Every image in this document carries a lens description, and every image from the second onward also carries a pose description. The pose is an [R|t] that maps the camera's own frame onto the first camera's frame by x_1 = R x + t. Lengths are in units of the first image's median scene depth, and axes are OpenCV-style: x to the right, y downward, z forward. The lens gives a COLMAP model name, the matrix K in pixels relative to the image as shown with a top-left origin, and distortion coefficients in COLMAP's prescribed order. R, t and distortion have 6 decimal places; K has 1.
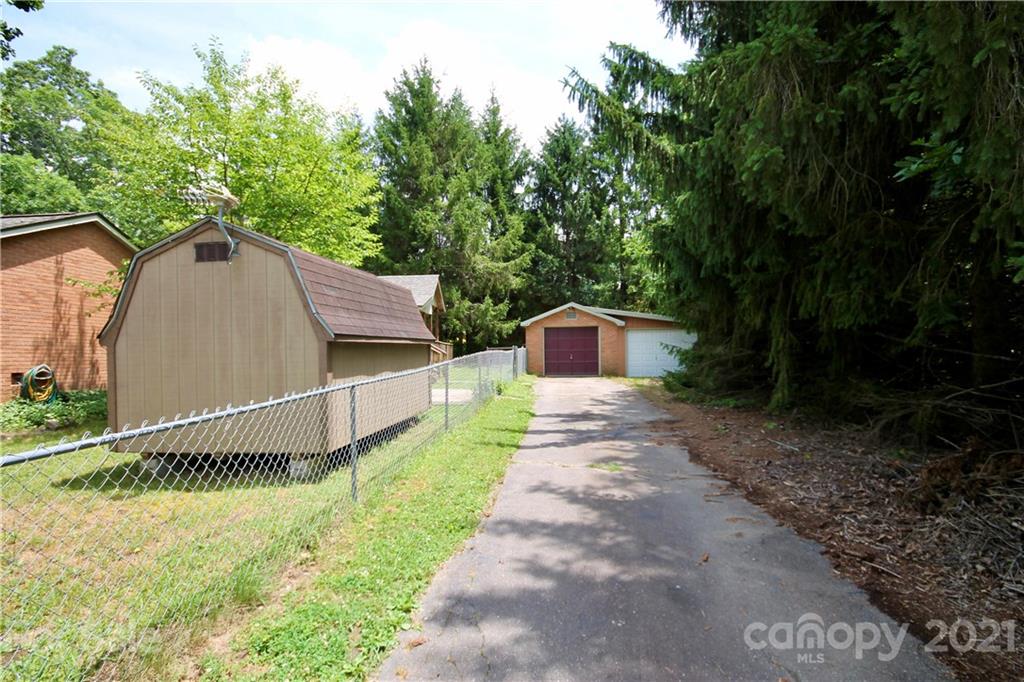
lens RADIAL K [[477.8, 0, 515.8], [0, 477.8, 350.0], [0, 0, 1]] dist [0.002019, -0.006563]
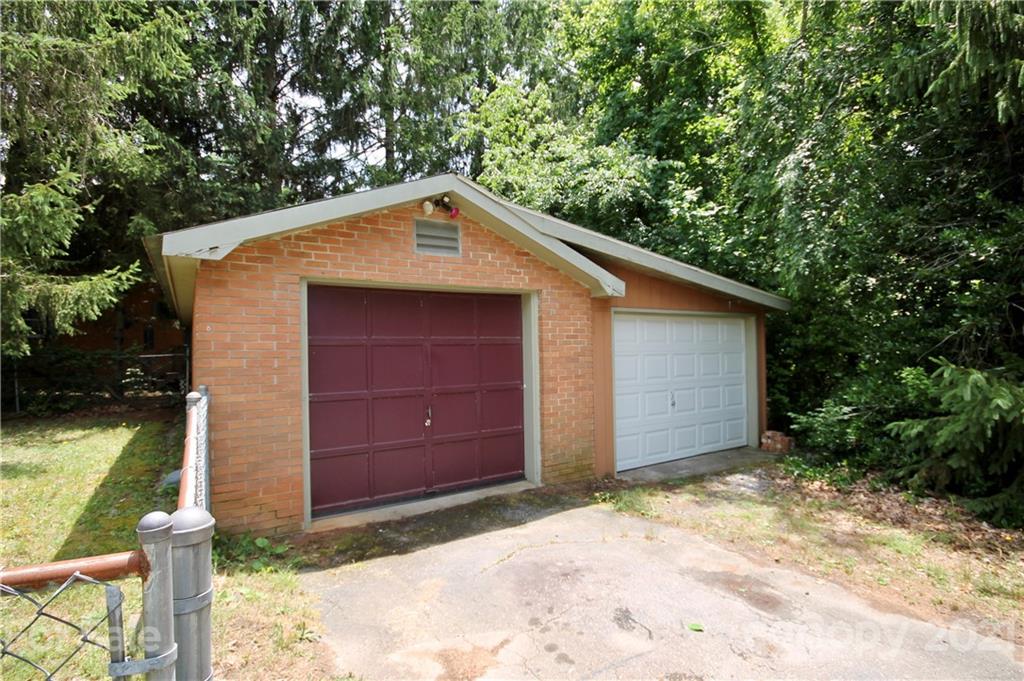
lens RADIAL K [[477.8, 0, 515.8], [0, 477.8, 349.5], [0, 0, 1]] dist [0.002019, -0.006563]
pose [[0.767110, 0.001447, 0.641514, 0.000027], [0.002958, 0.999979, -0.005793, -0.018197], [-0.641509, 0.006341, 0.767089, 0.800100]]
